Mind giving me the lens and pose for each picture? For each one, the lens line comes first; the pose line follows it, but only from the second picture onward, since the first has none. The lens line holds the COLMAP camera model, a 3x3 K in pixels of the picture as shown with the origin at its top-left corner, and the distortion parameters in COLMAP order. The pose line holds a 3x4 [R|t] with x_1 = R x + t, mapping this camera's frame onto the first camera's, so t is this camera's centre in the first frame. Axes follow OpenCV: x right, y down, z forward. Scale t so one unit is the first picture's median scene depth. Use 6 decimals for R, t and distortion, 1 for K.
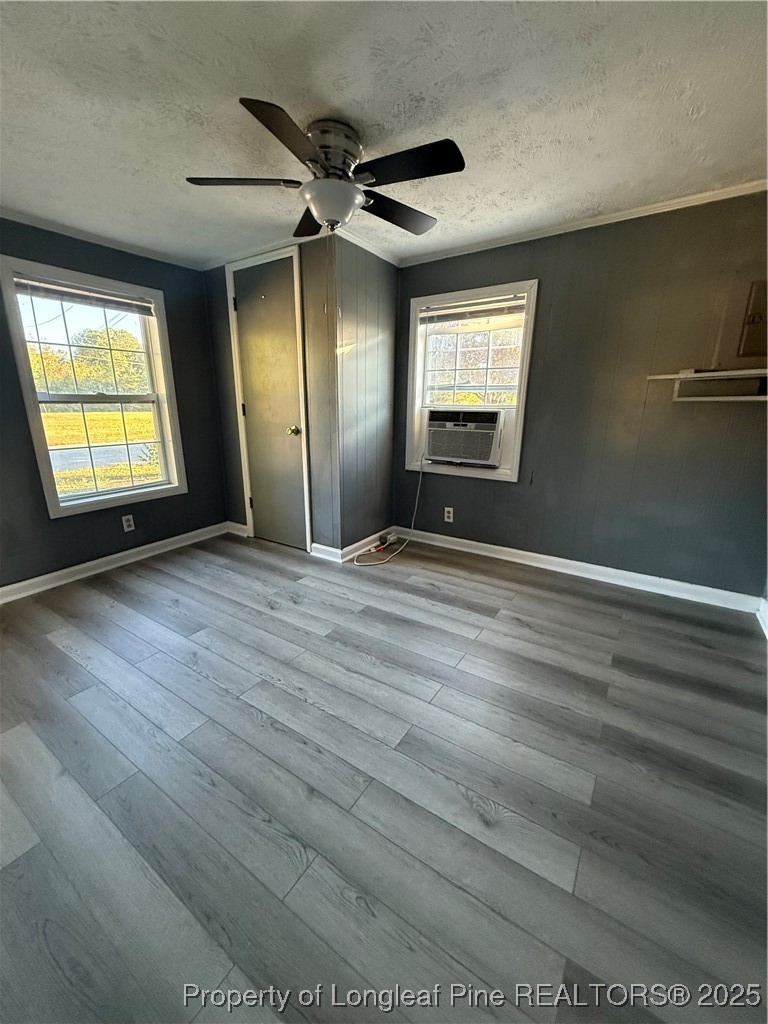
lens RADIAL K [[404.5, 0, 384.4], [0, 404.5, 507.6], [0, 0, 1]] dist [-0.001199, -0.000208]
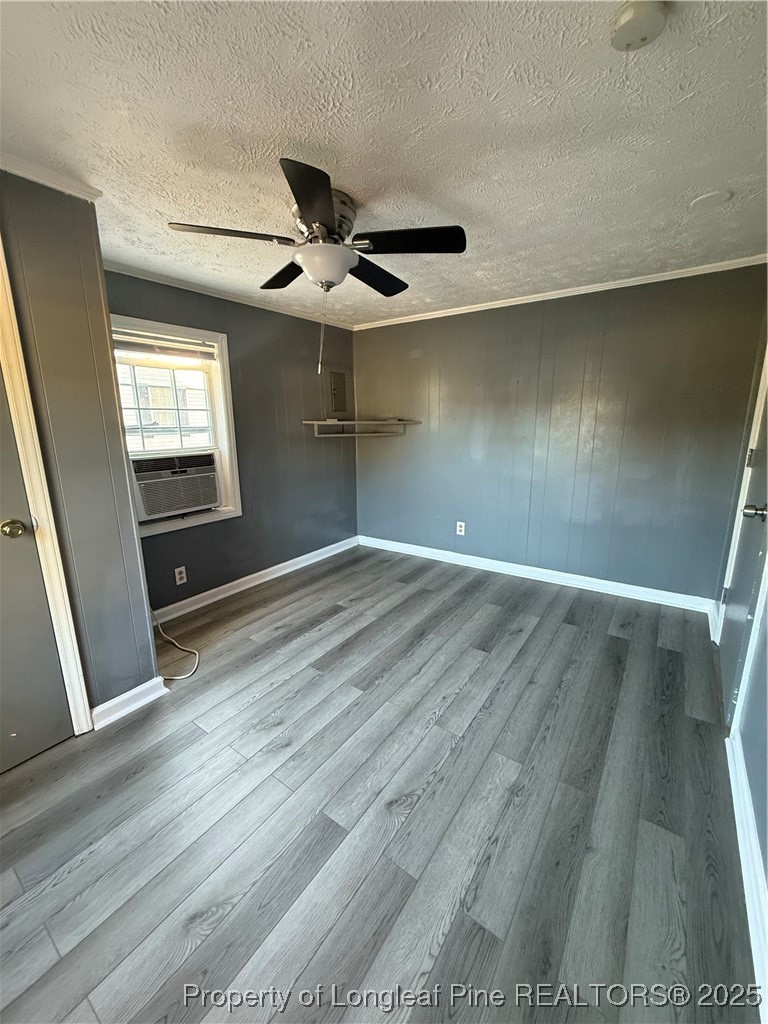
lens RADIAL K [[404.5, 0, 384.4], [0, 404.5, 507.6], [0, 0, 1]] dist [-0.001199, -0.000208]
pose [[0.034672, -0.220965, 0.974665, -0.863447], [0.258327, 0.944090, 0.204844, -0.250497], [-0.965435, 0.244680, 0.089815, 0.647839]]
